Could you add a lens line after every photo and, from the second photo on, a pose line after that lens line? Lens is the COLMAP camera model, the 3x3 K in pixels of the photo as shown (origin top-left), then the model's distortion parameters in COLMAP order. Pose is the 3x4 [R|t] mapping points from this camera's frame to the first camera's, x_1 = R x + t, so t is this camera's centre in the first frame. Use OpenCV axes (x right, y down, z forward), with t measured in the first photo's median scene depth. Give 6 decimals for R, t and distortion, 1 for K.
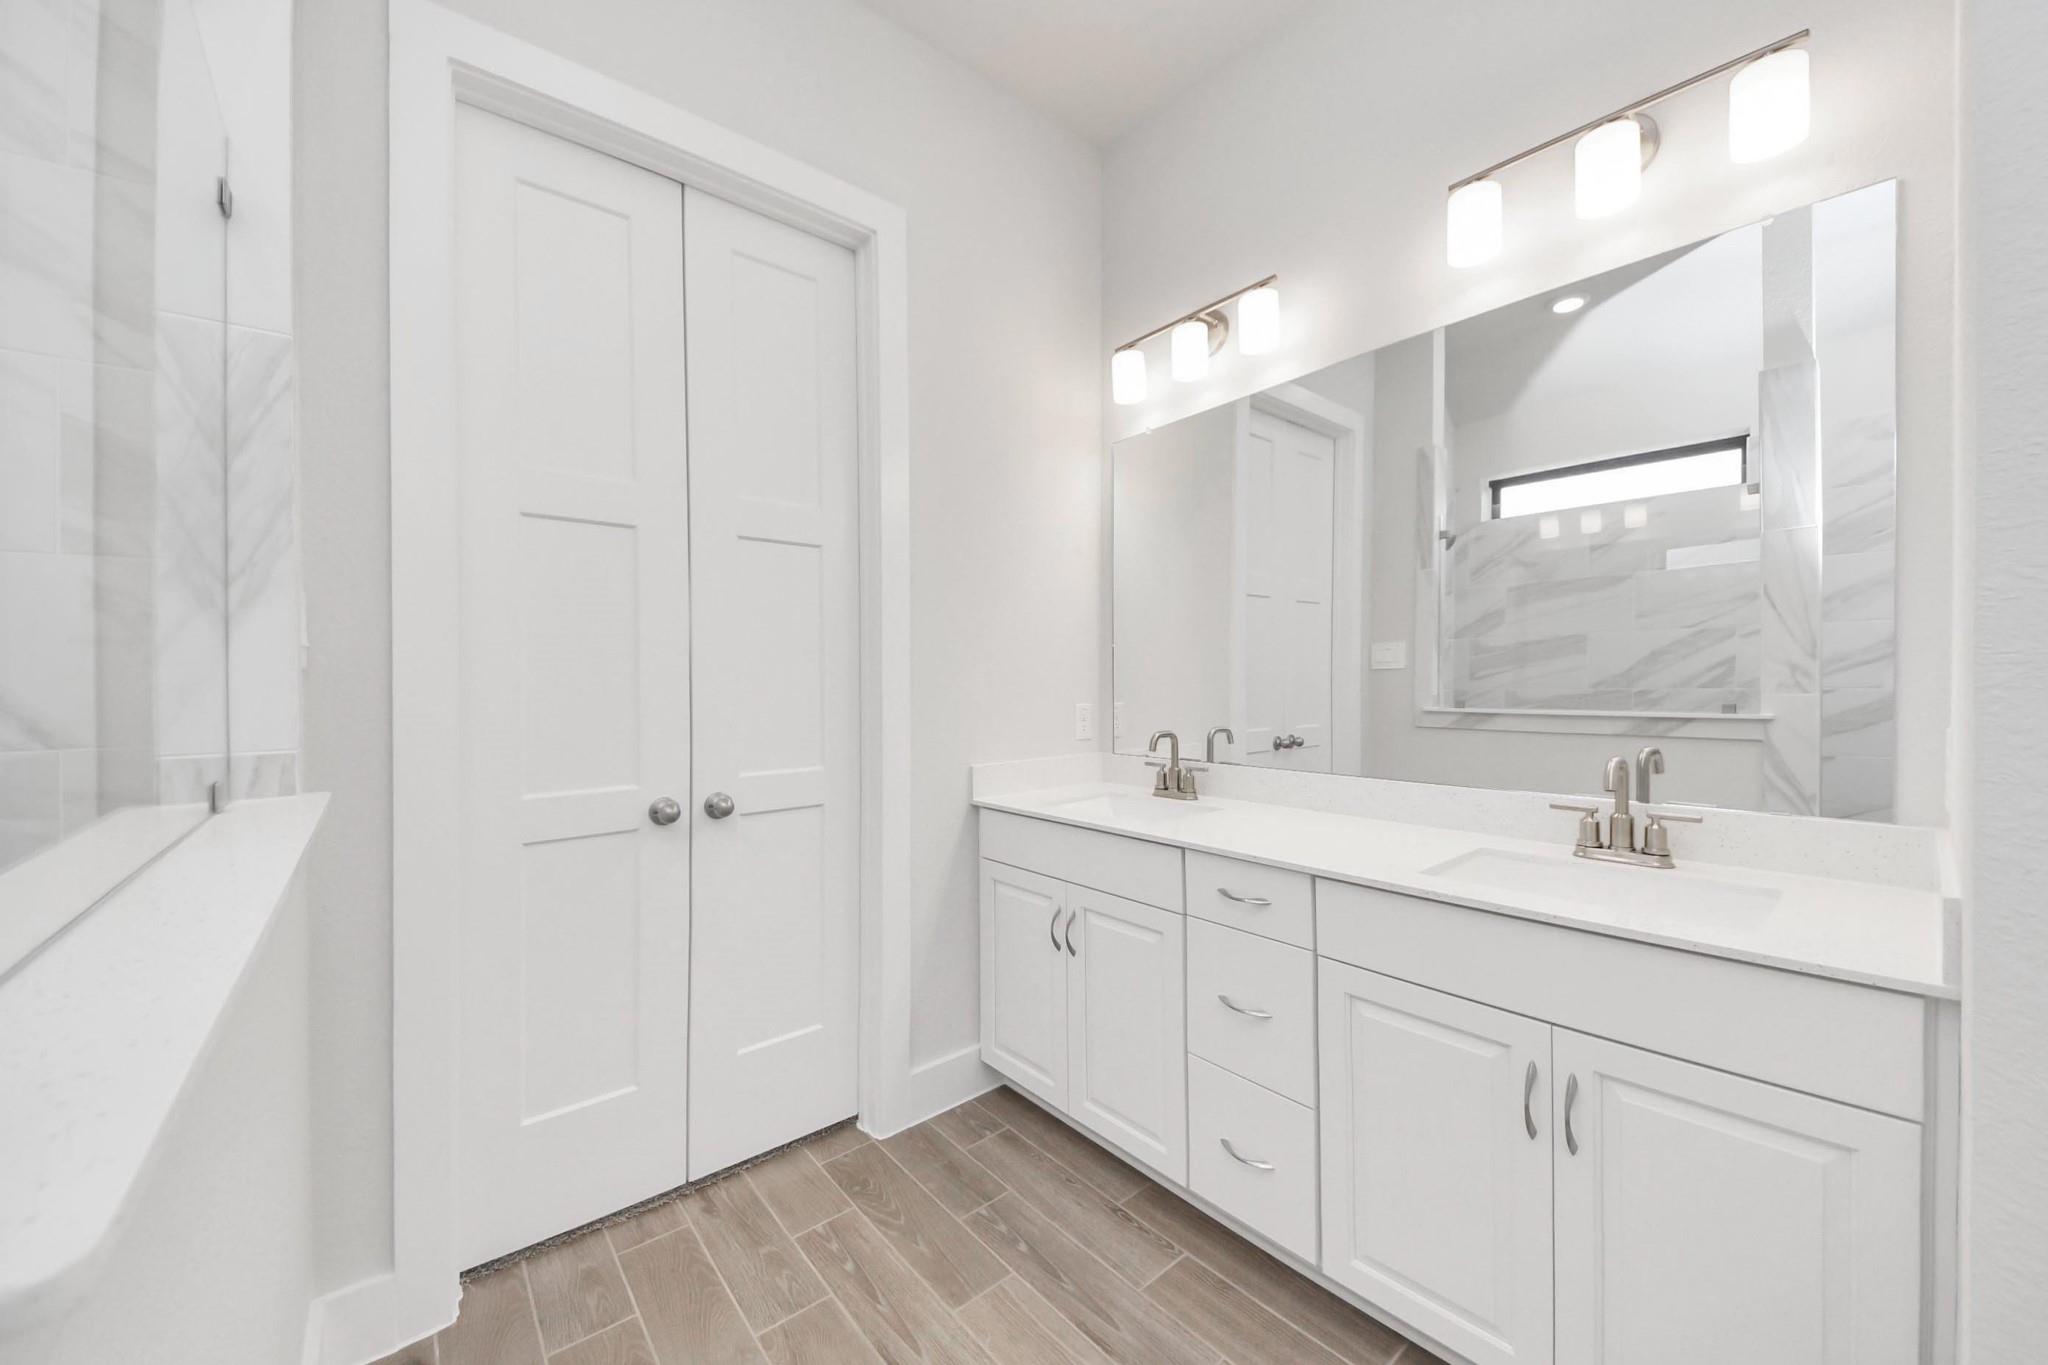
lens RADIAL K [[753.0, 0, 1024.0], [0, 753.0, 682.5], [0, 0, 1]] dist [0.031768, -0.024871]
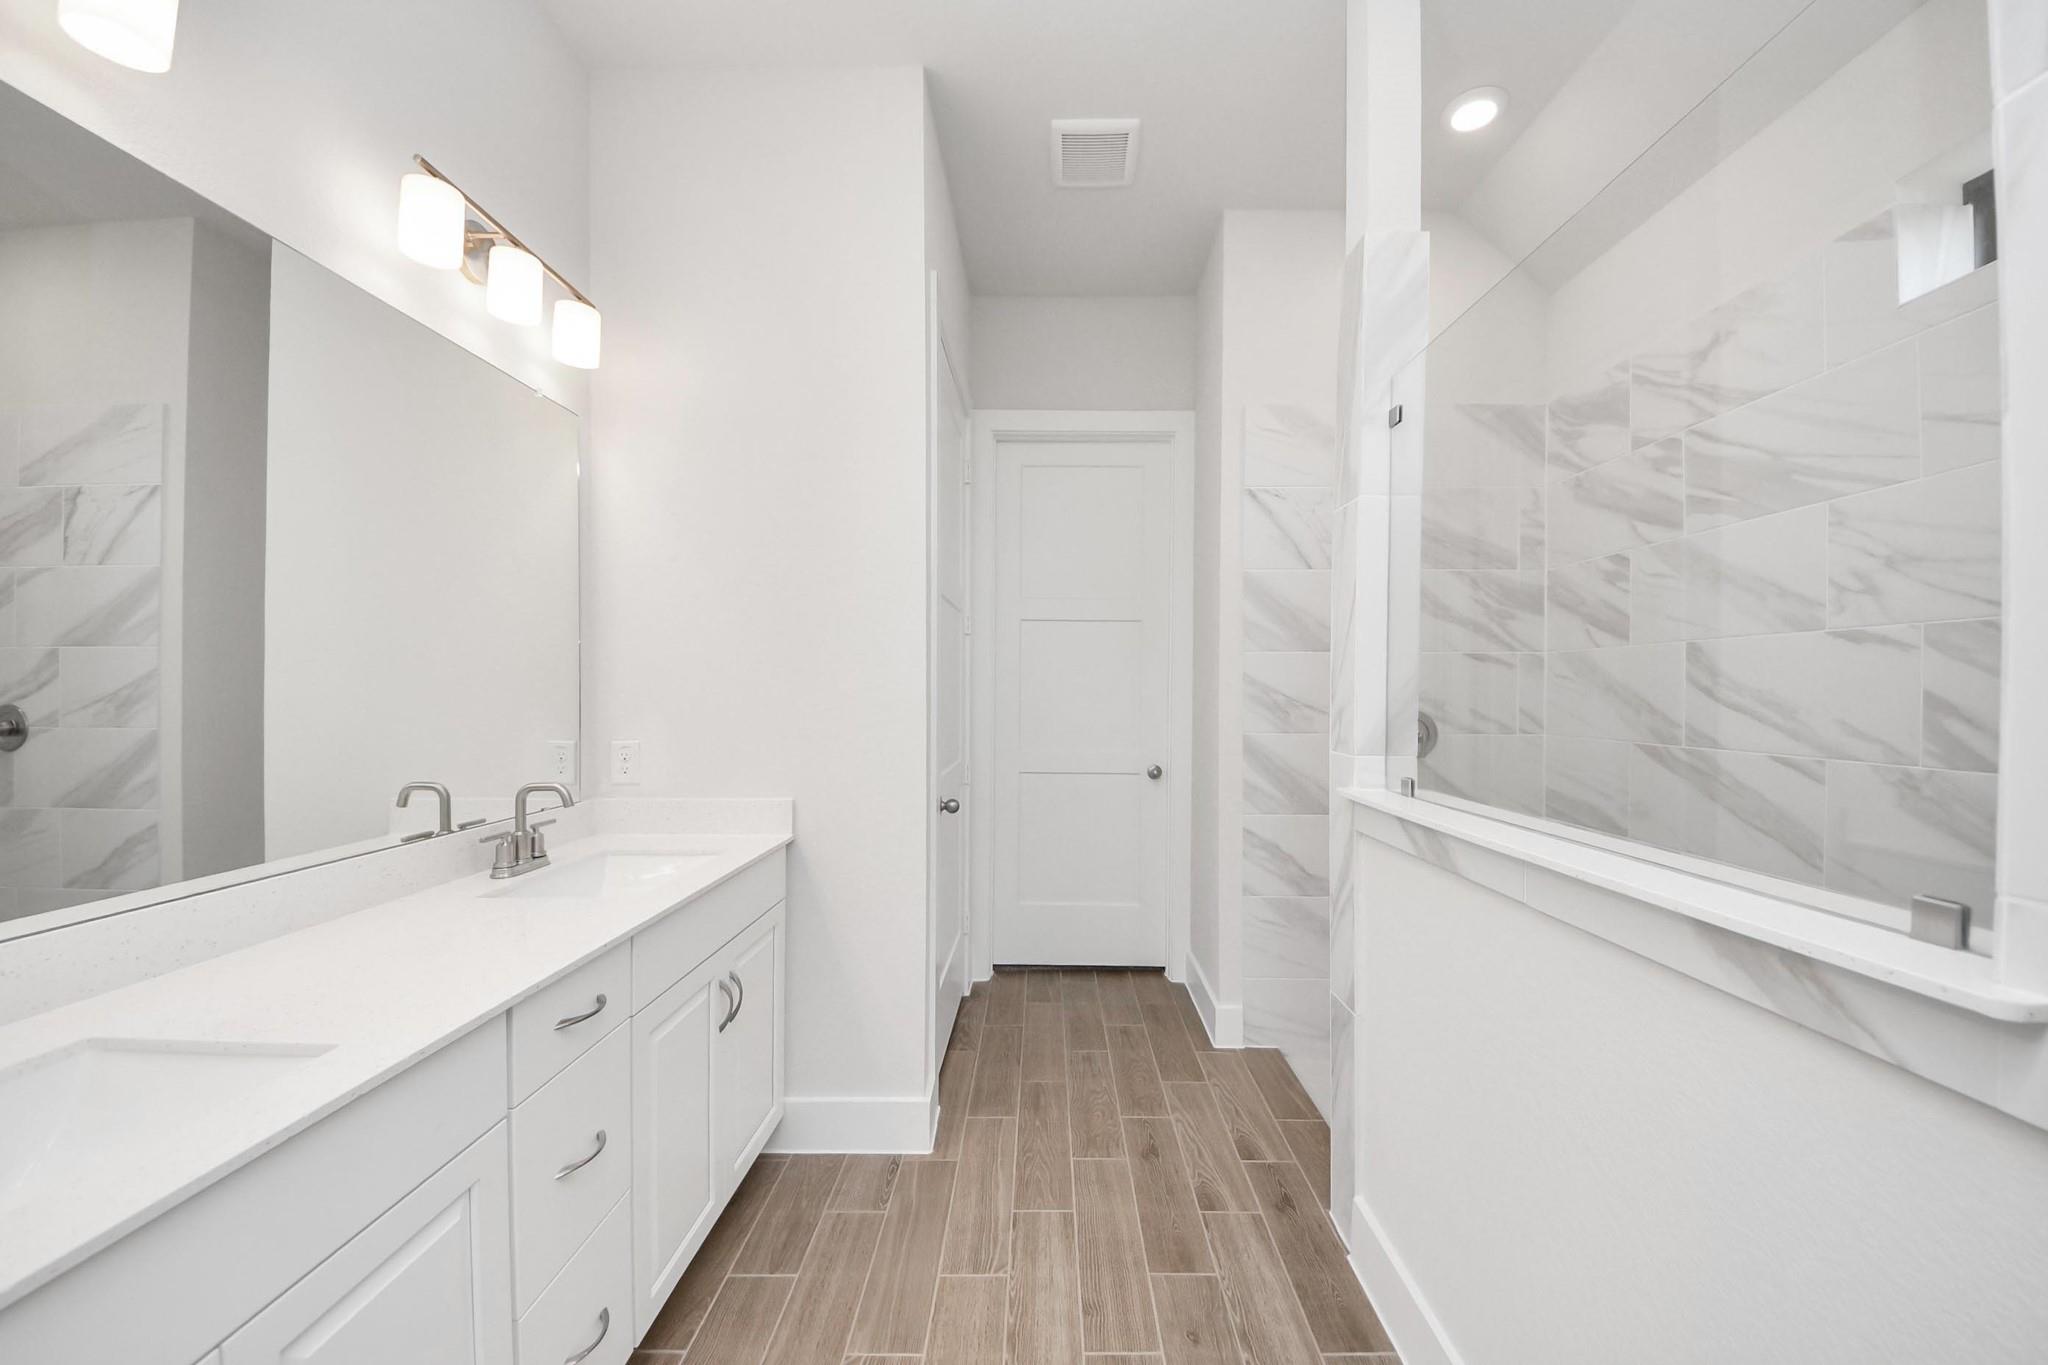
lens RADIAL K [[753.0, 0, 1024.0], [0, 753.0, 682.5], [0, 0, 1]] dist [0.031768, -0.024871]
pose [[-0.734543, 0.016935, 0.678351, -0.298338], [0.018197, 0.999821, -0.005256, -0.021166], [-0.678318, 0.008484, -0.734719, 0.652539]]
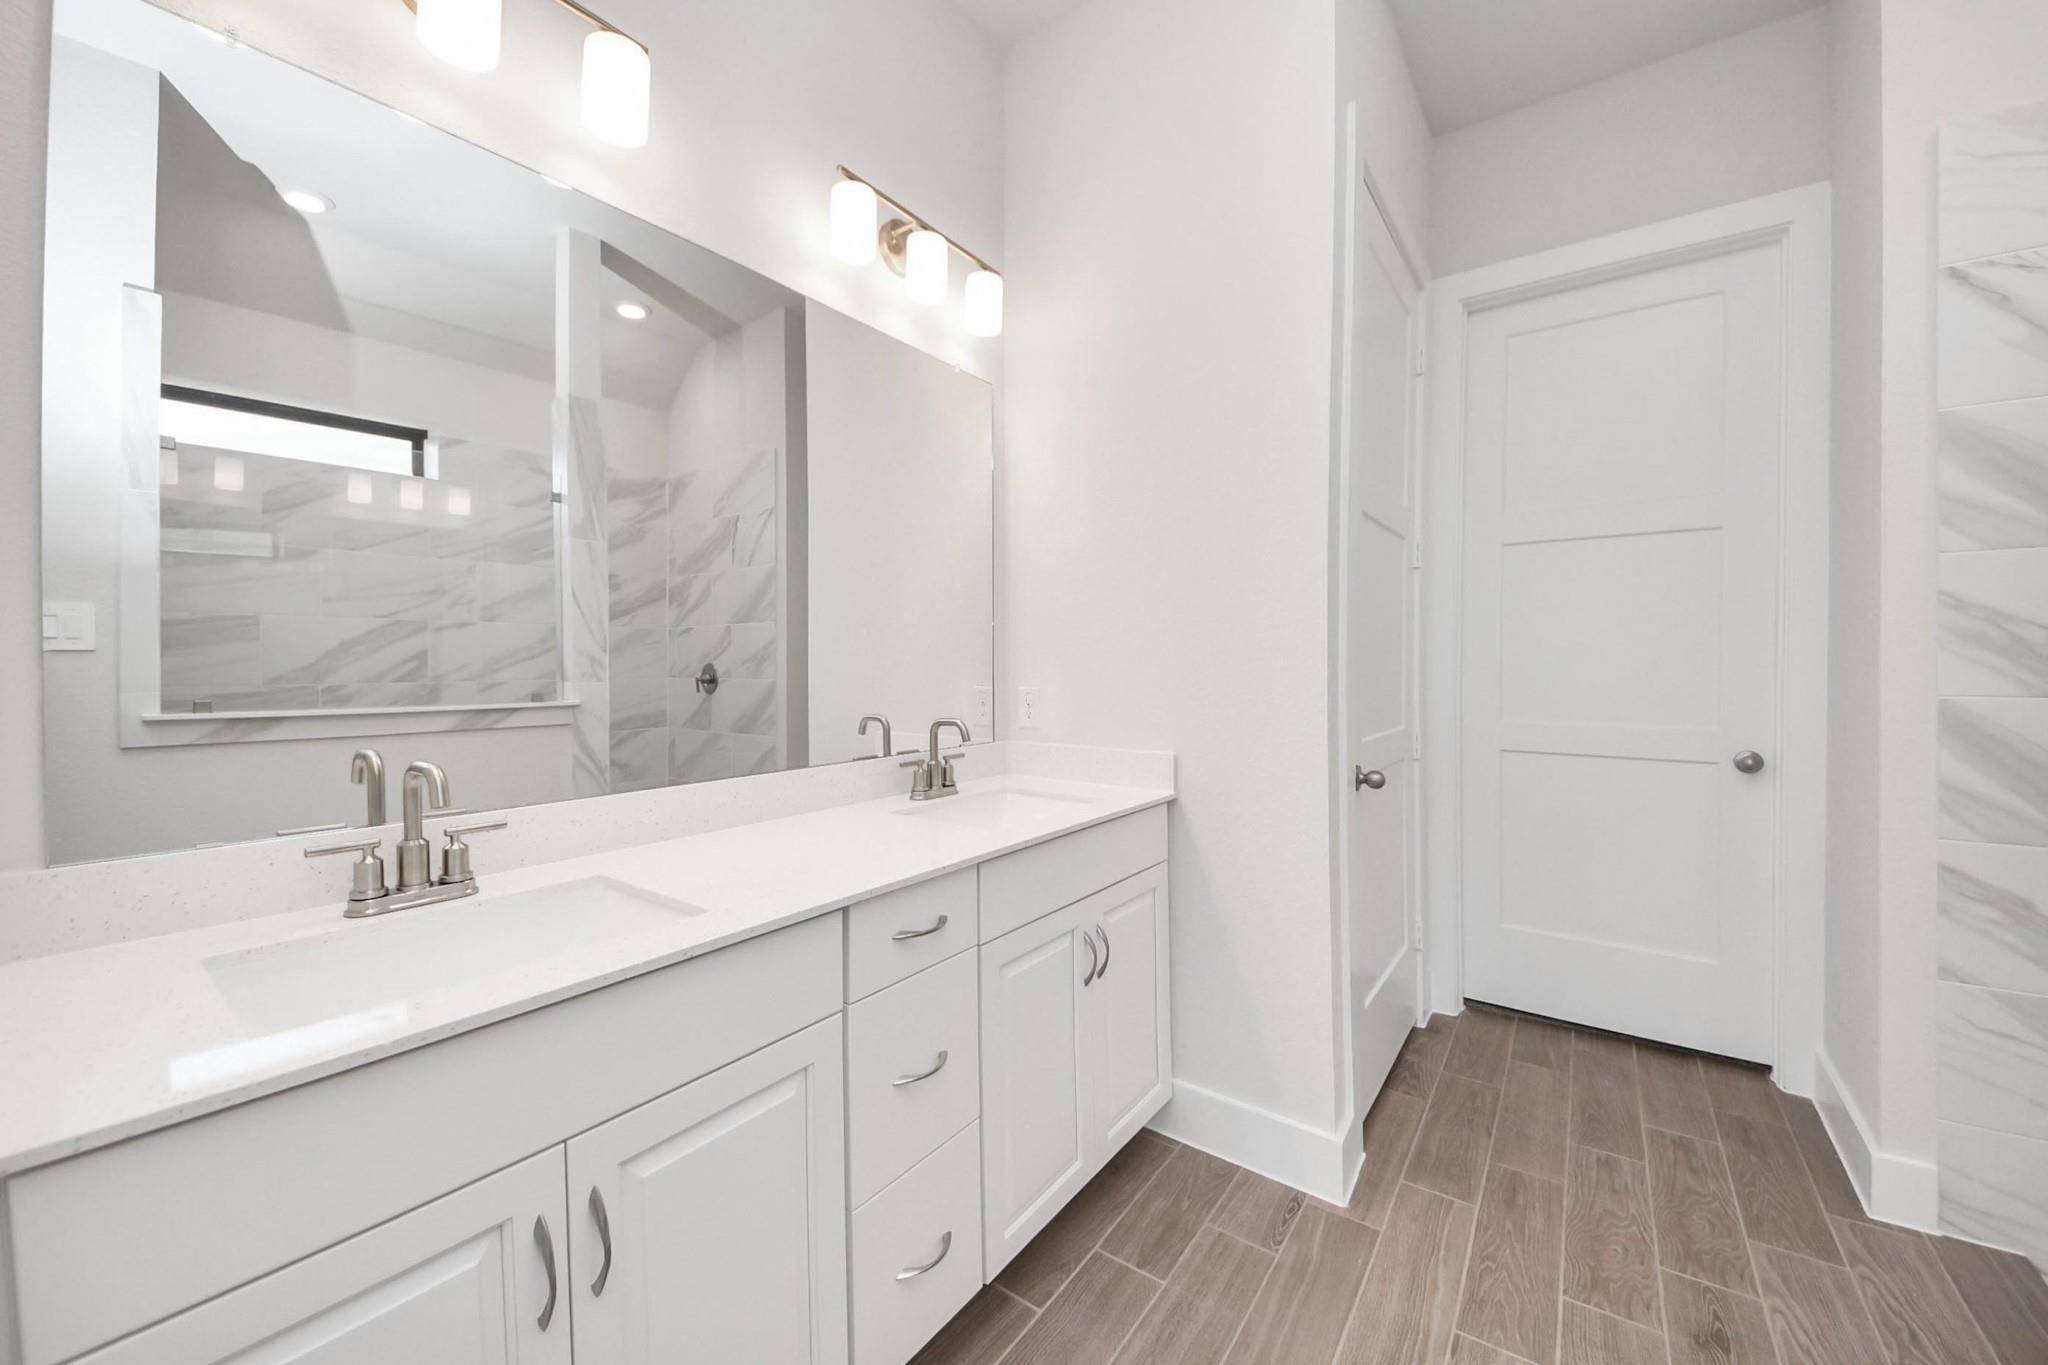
lens RADIAL K [[766.2, 0, 1007.9], [0, 766.2, 664.4], [0, 0, 1]] dist [0.025871, -0.015000]
pose [[-0.198407, 0.013191, 0.980031, -0.269912], [0.015079, 0.999832, -0.010405, 0.008501], [-0.980004, 0.012713, -0.198572, 0.552737]]
